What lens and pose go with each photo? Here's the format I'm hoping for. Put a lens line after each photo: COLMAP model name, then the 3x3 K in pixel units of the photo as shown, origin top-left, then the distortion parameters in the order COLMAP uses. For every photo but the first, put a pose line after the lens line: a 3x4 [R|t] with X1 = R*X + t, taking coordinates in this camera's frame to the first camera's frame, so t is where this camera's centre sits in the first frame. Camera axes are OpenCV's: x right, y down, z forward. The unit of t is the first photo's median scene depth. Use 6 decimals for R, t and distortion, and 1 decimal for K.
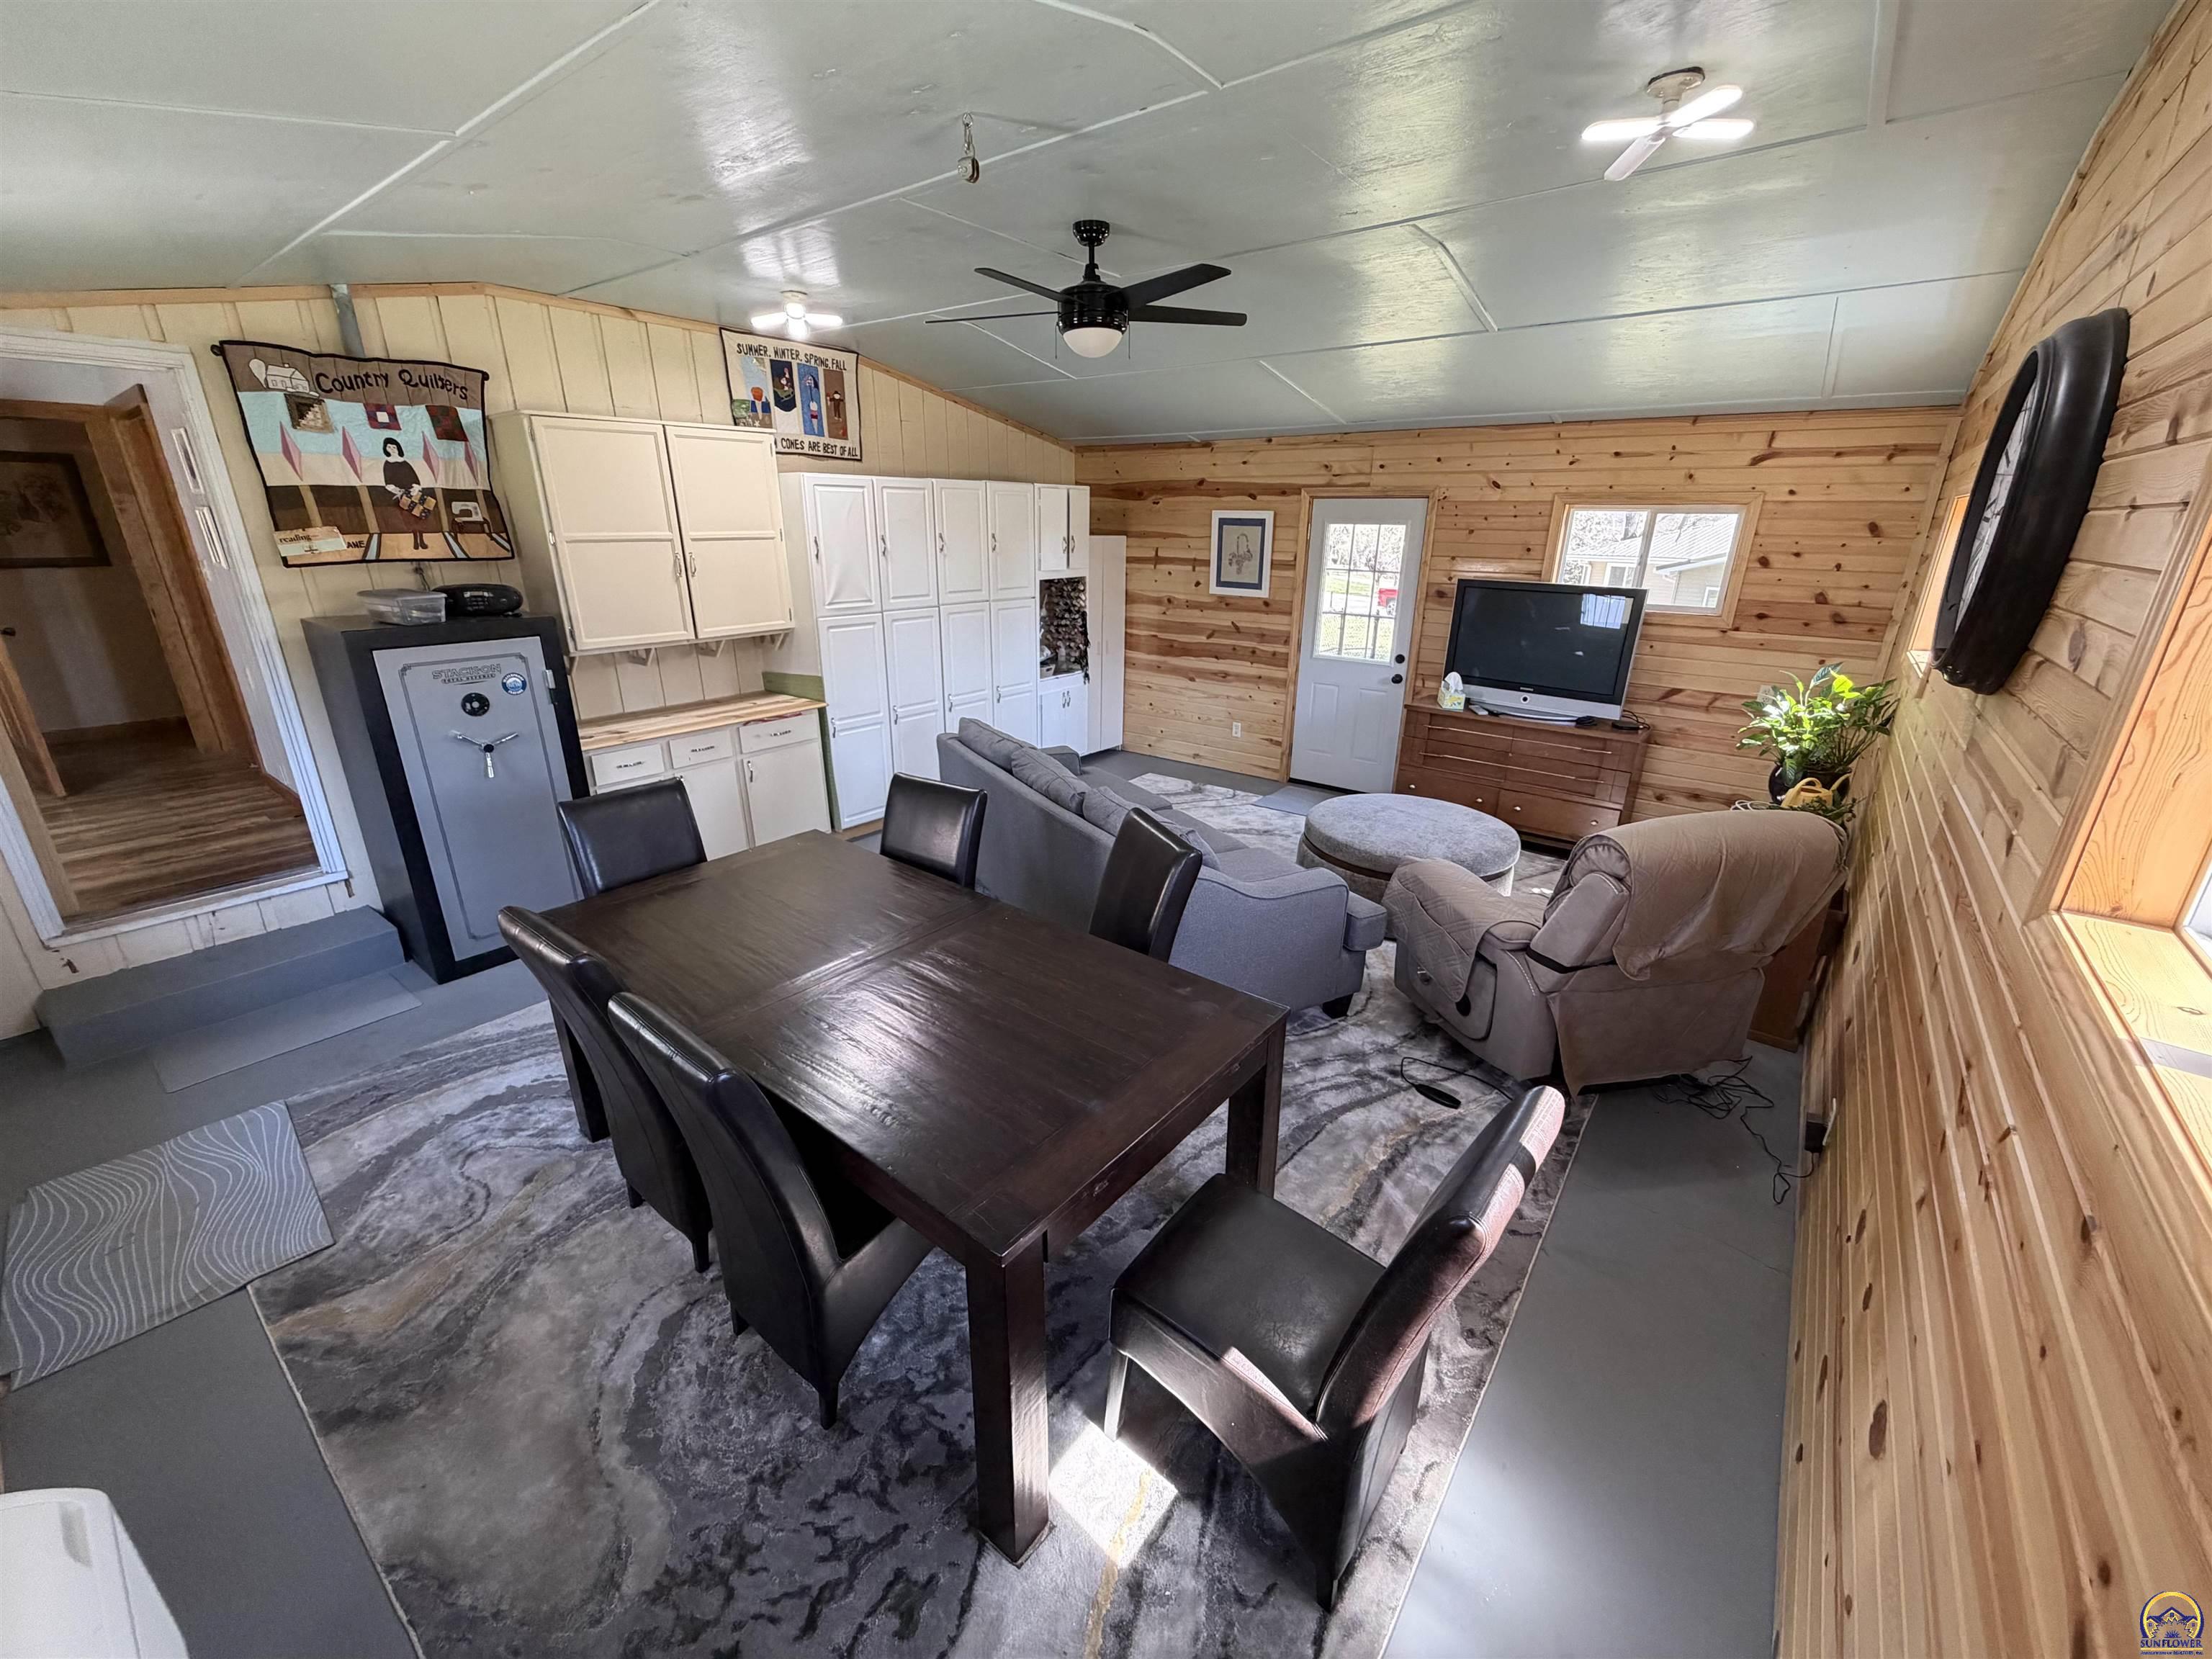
lens RADIAL K [[879.1, 0, 1103.2], [0, 879.1, 836.3], [0, 0, 1]] dist [0.000892, 0.000767]
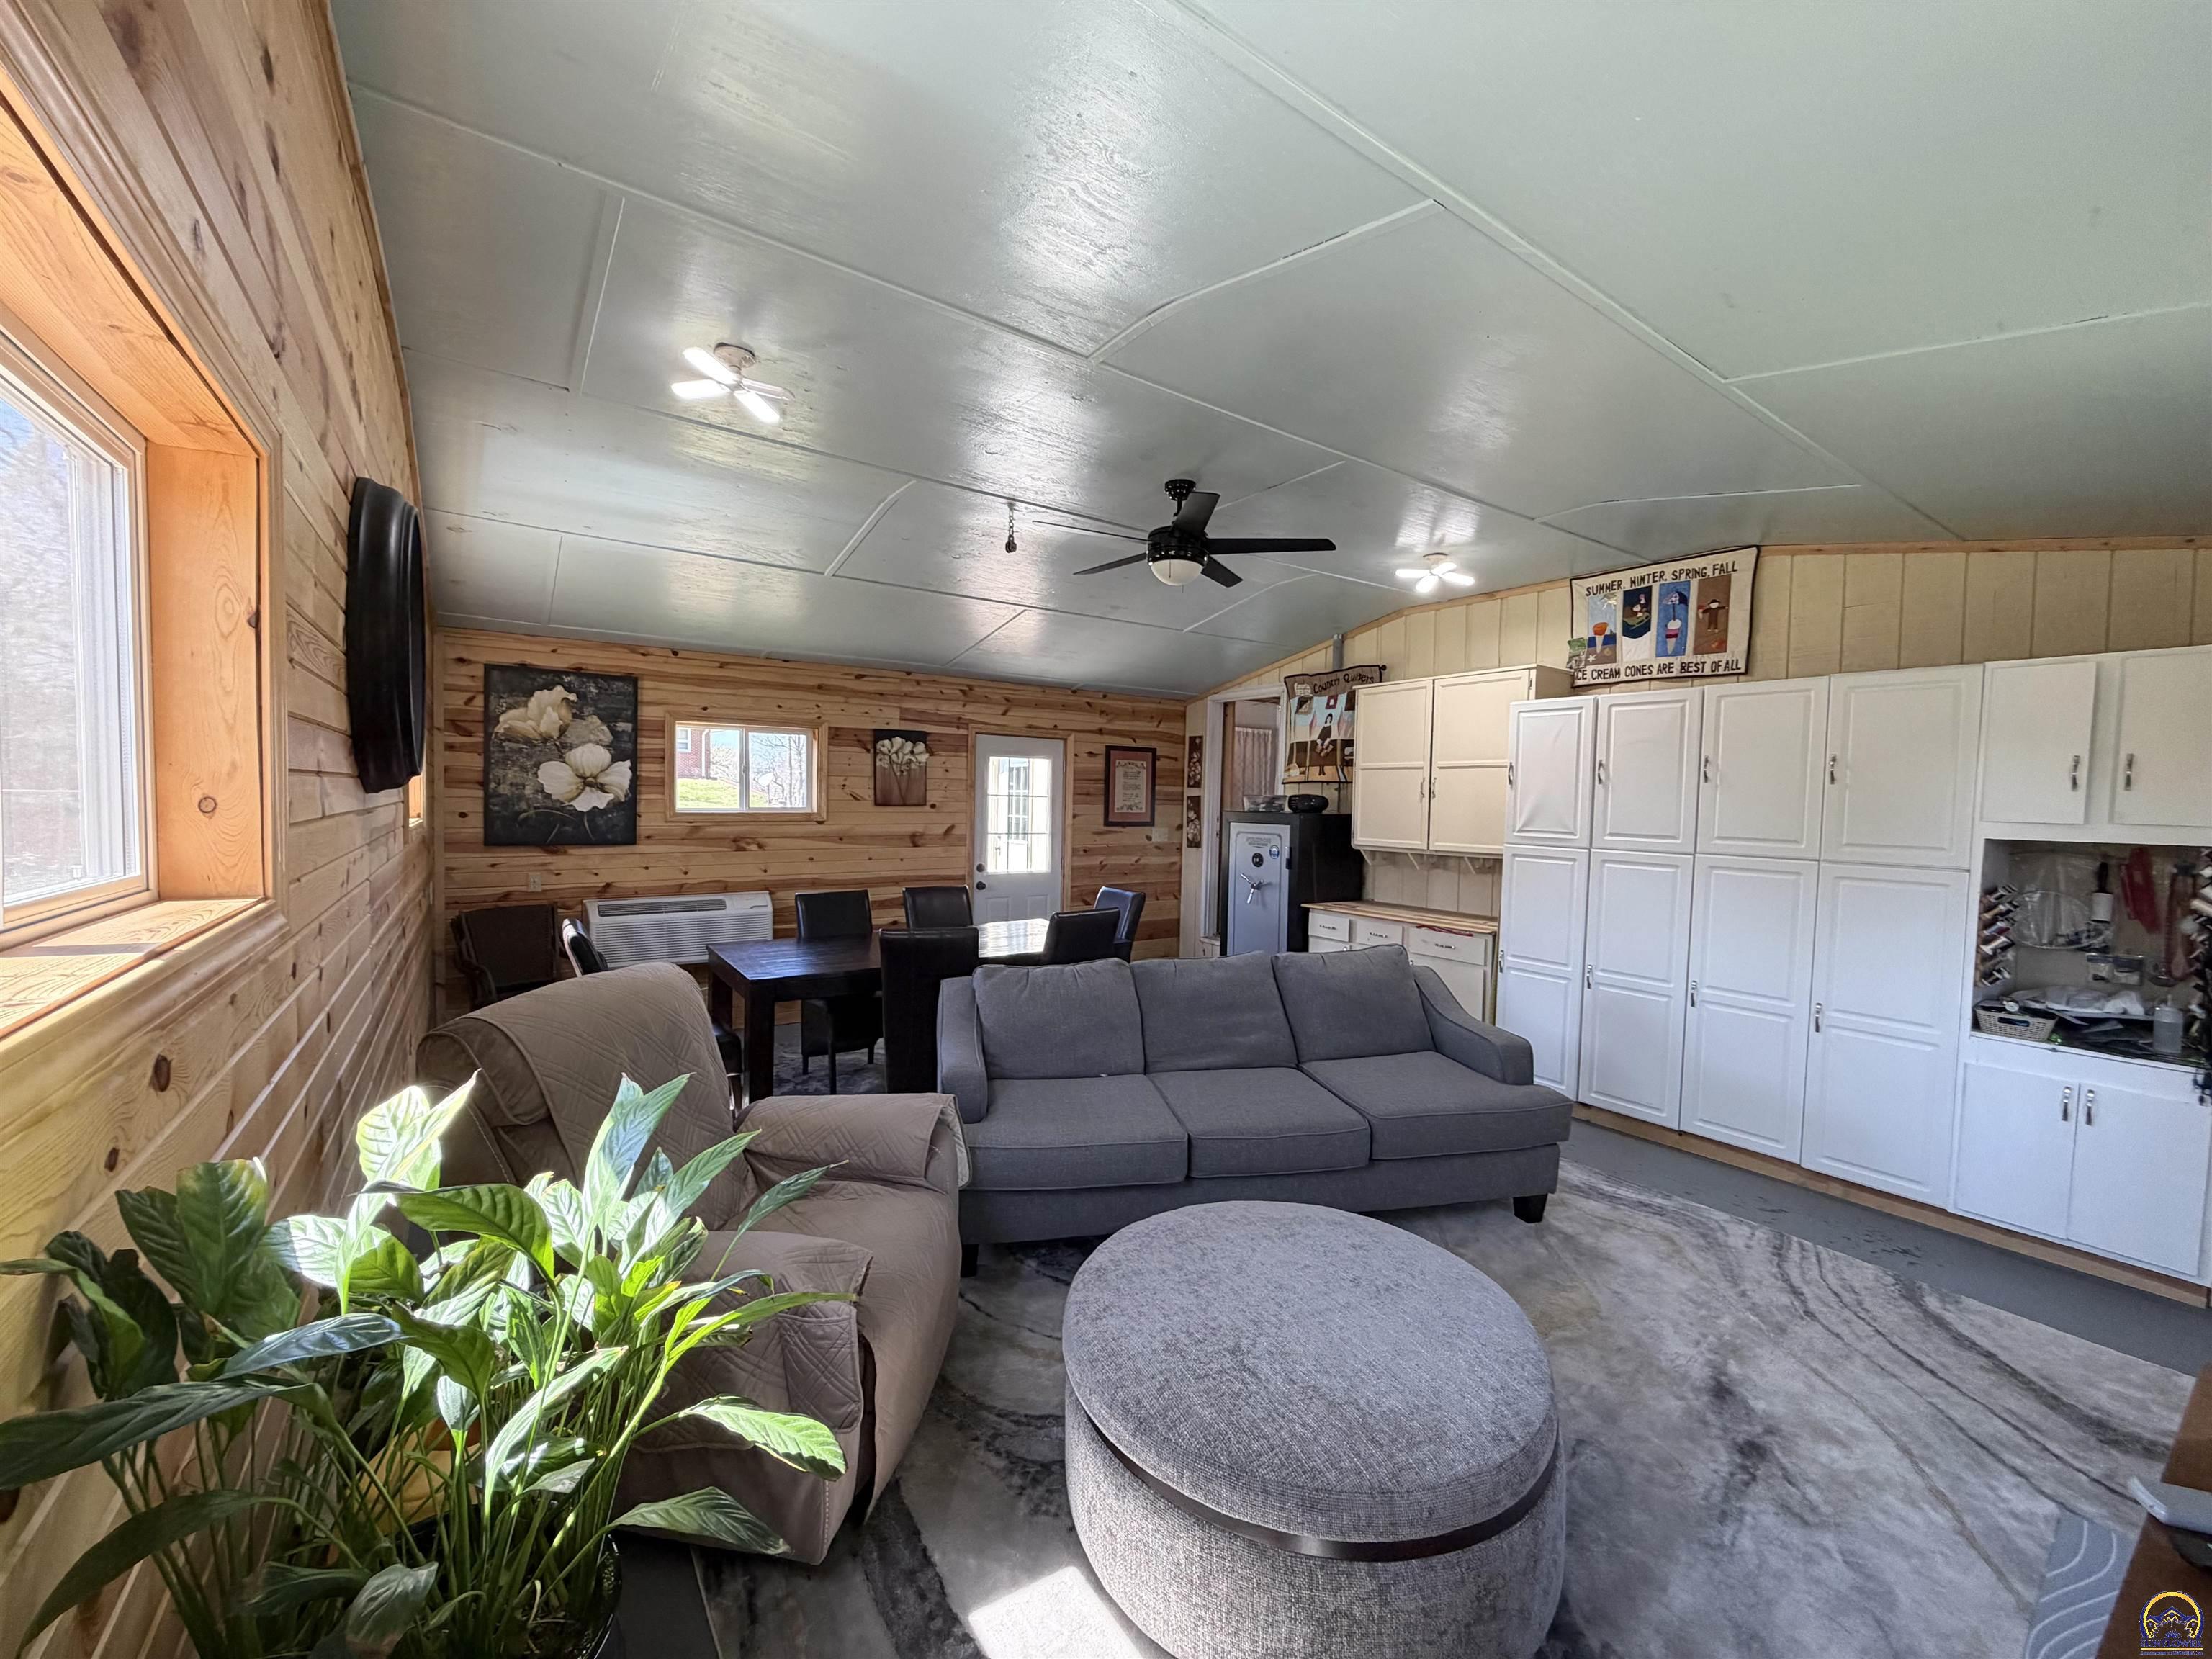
lens RADIAL K [[879.1, 0, 1103.2], [0, 879.1, 836.3], [0, 0, 1]] dist [0.000892, 0.000767]
pose [[-0.291588, 0.023478, -0.956256, 0.675047], [-0.354319, 0.925935, 0.130775, -0.215694], [0.888501, 0.376952, -0.261673, 0.822055]]
